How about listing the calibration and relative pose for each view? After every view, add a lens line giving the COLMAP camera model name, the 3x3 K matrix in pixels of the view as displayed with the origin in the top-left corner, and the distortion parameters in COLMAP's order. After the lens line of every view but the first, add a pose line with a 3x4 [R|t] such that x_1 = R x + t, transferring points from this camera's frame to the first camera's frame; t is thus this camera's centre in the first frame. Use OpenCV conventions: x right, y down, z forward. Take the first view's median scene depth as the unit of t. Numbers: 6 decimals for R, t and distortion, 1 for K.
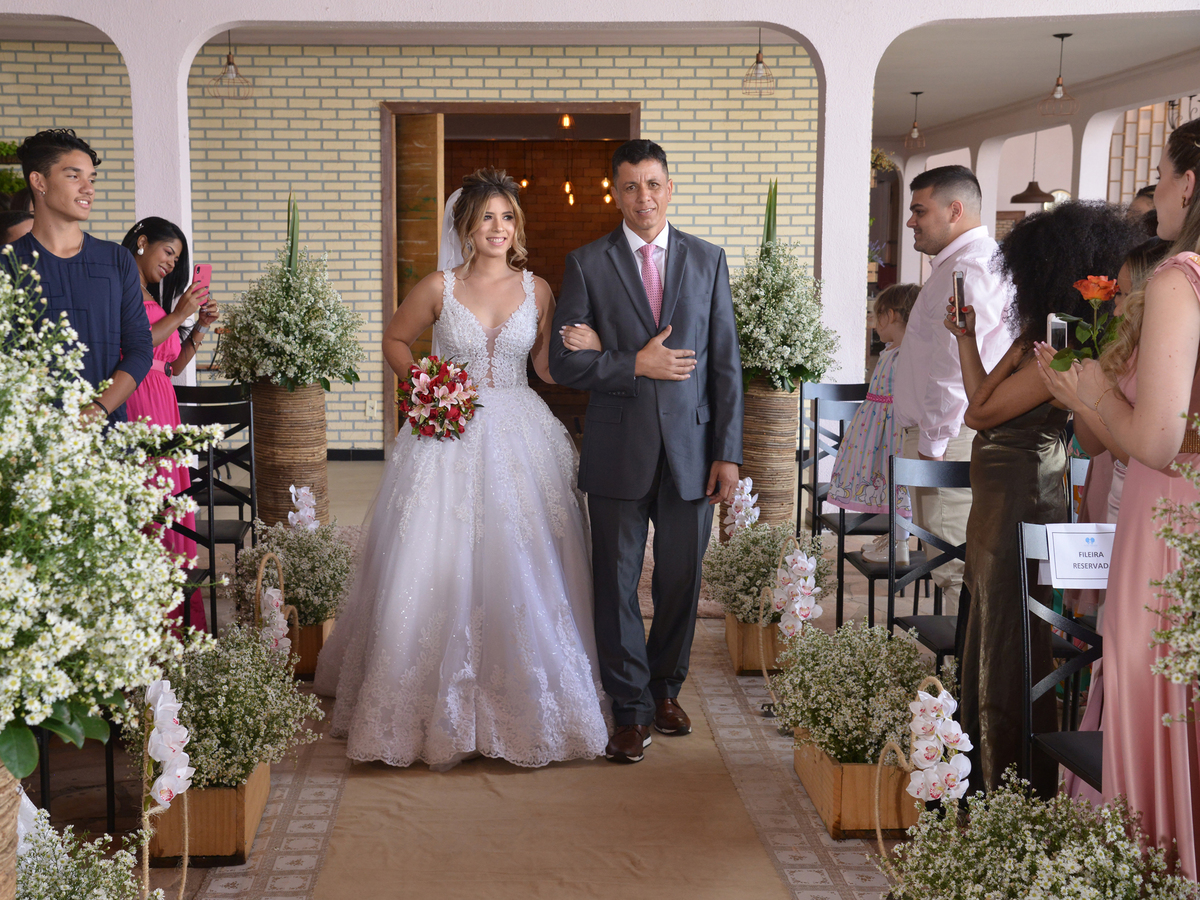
lens RADIAL K [[1808.6, 0, 537.2], [0, 1808.6, 458.0], [0, 0, 1]] dist [0.187110, 0.000000]
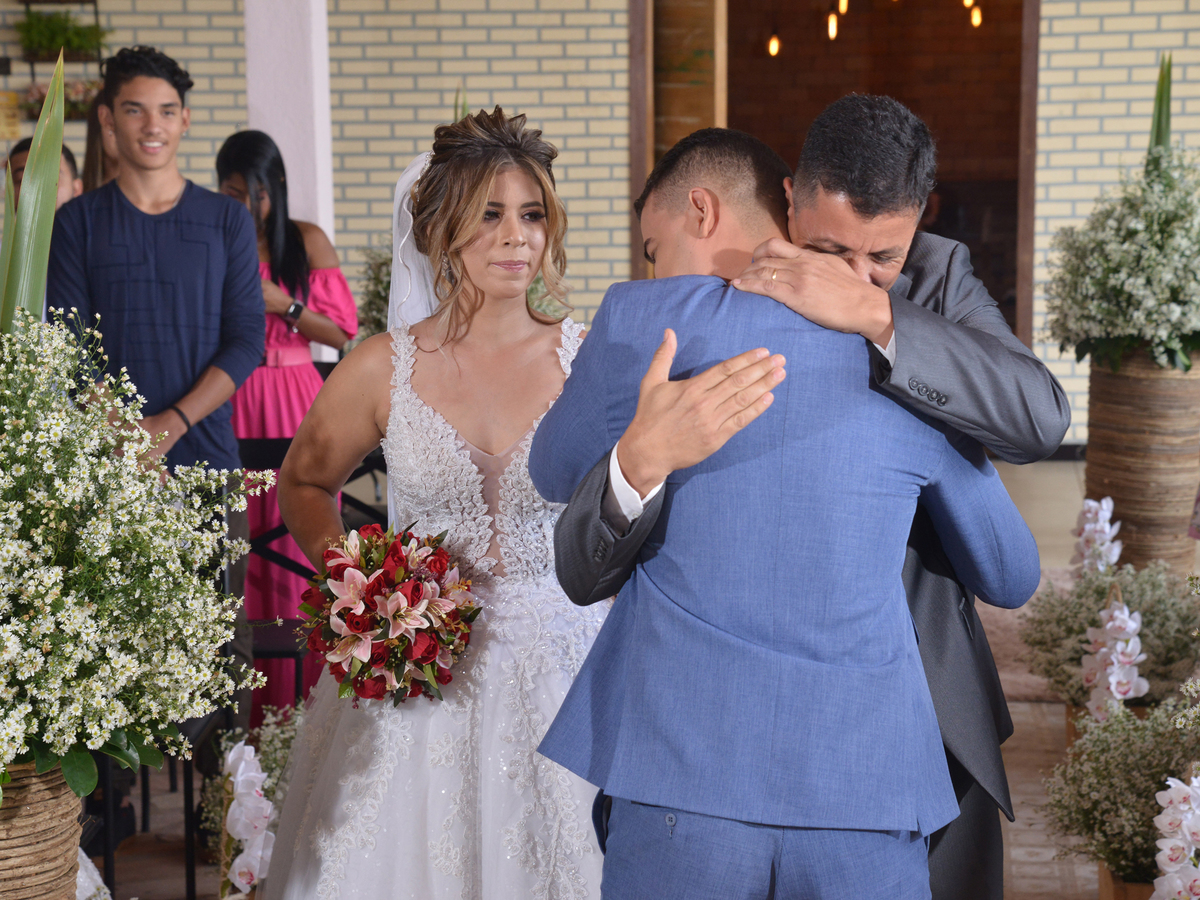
lens RADIAL K [[3113.1, 0, 613.3], [0, 3113.1, 456.0], [0, 0, 1]] dist [0.684192, 0.000000]
pose [[0.994091, 0.002216, -0.108526, 0.057234], [-0.001802, 0.999991, 0.003912, -0.009096], [0.108534, -0.003693, 0.994086, -0.203688]]
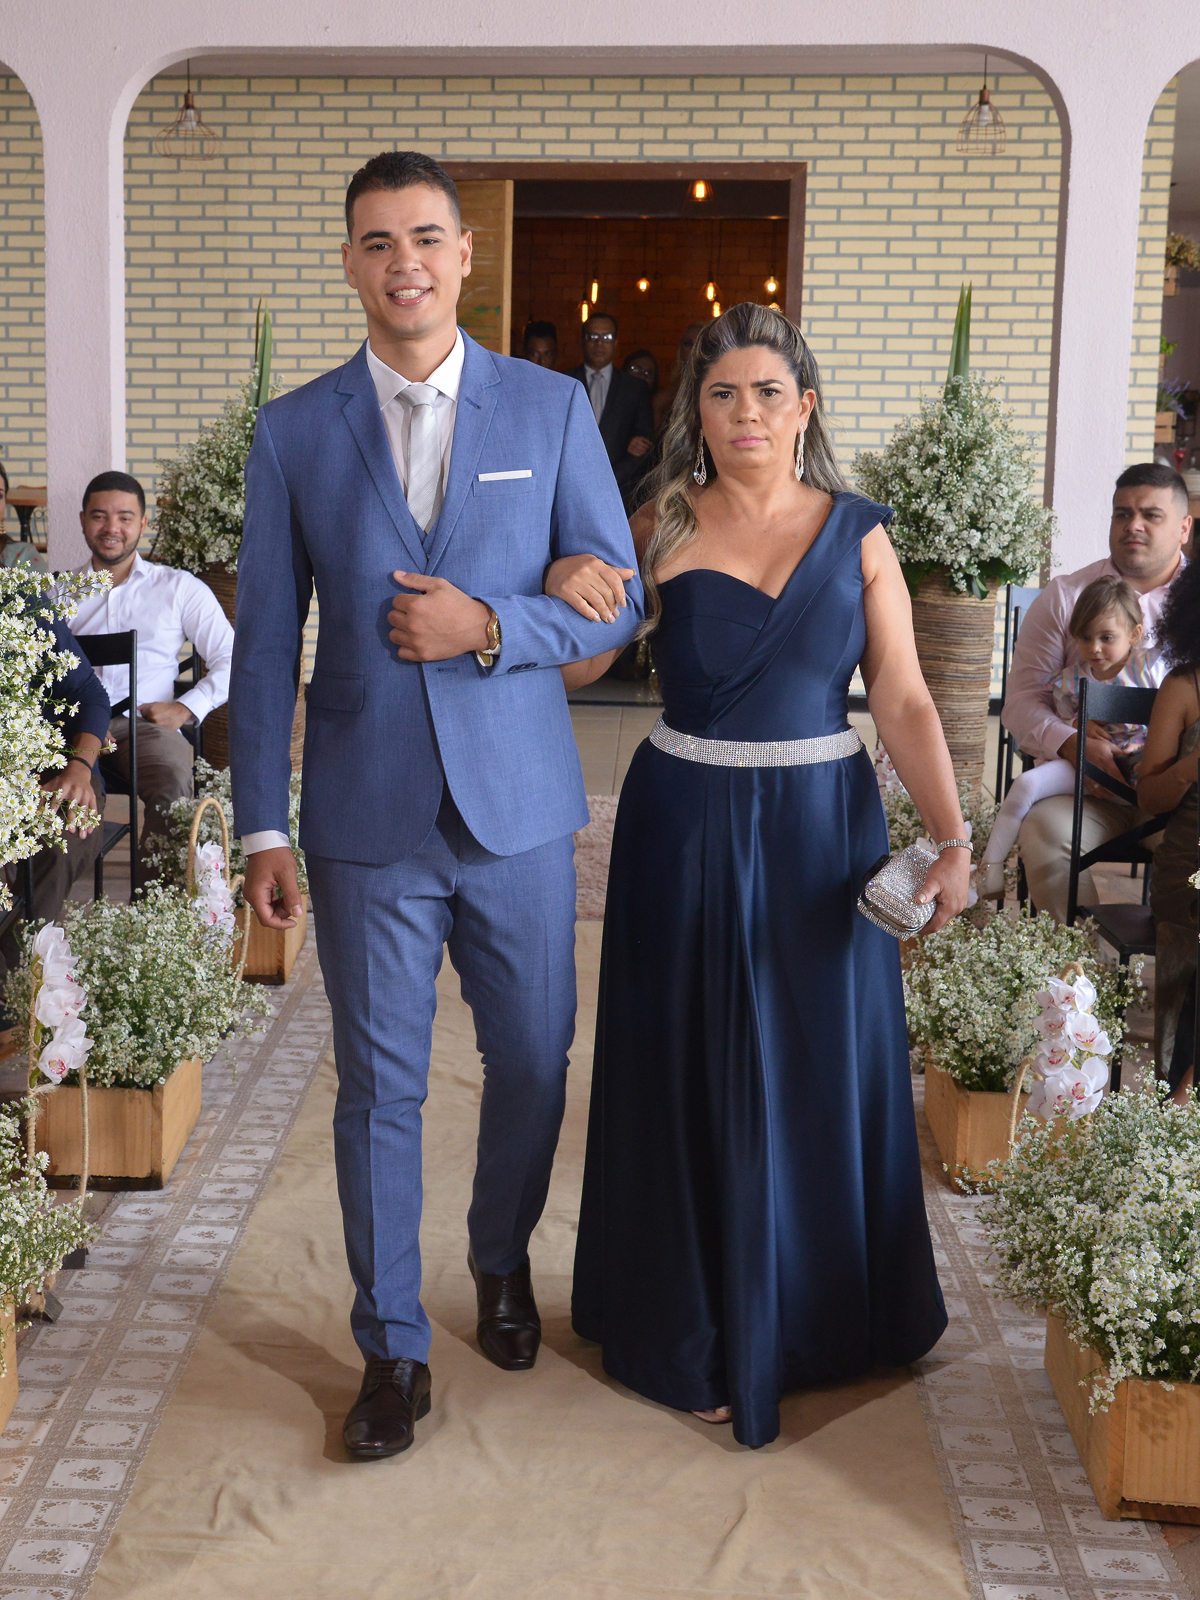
lens RADIAL K [[2857.9, 0, 418.7], [0, 2857.9, 796.8], [0, 0, 1]] dist [0.131828, 0.000000]
pose [[0.995931, 0.024248, -0.086800, 0.025130], [-0.021905, 0.999372, 0.027843, 0.012784], [0.087421, -0.025829, 0.995837, -0.093713]]
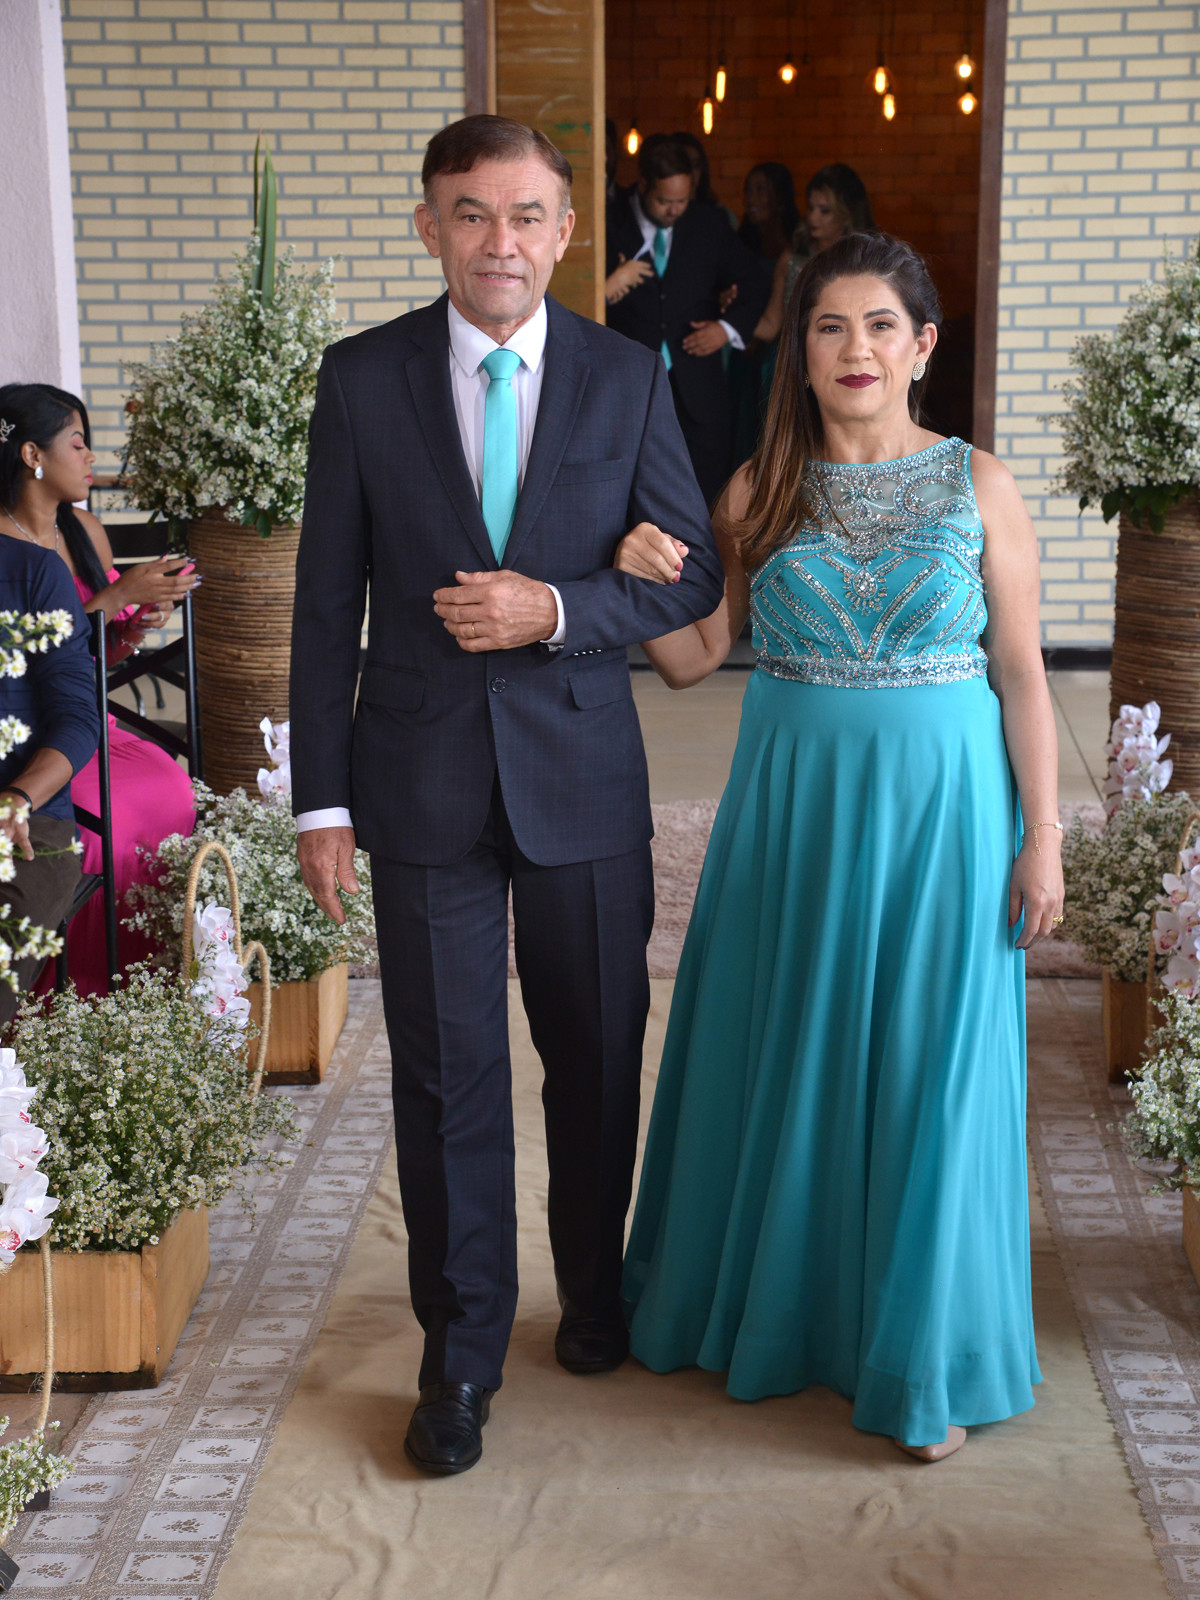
lens RADIAL K [[3864.3, 0, 603.0], [0, 3864.3, 850.5], [0, 0, 1]] dist [0.628339, 0.000000]
pose [[0.998216, 0.002154, -0.059666, 0.026665], [0.000657, 0.998892, 0.047051, 0.000358], [0.059701, -0.047006, 0.997109, -0.102173]]
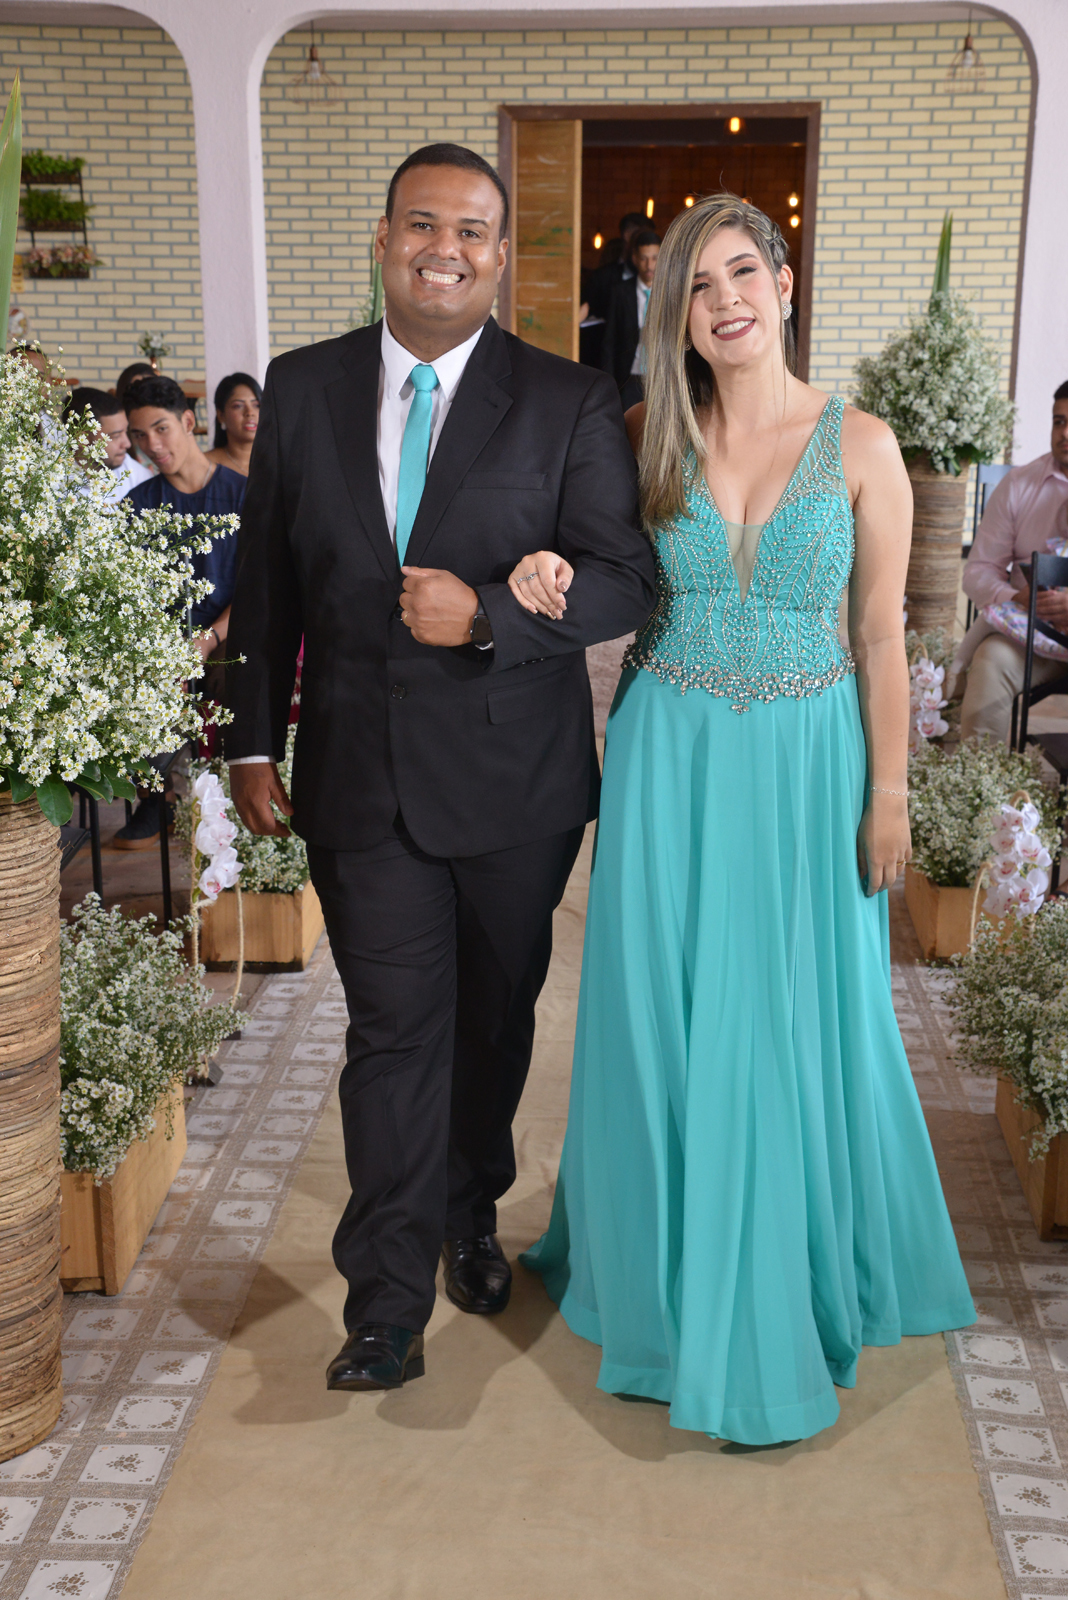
lens RADIAL K [[2234.1, 0, 536.4], [0, 2234.1, 810.1], [0, 0, 1]] dist [0.252710, 0.000000]
pose [[0.996919, 0.021251, -0.075507, 0.027667], [-0.012525, 0.993378, 0.114204, 0.000279], [0.077434, -0.112906, 0.990584, -0.082725]]
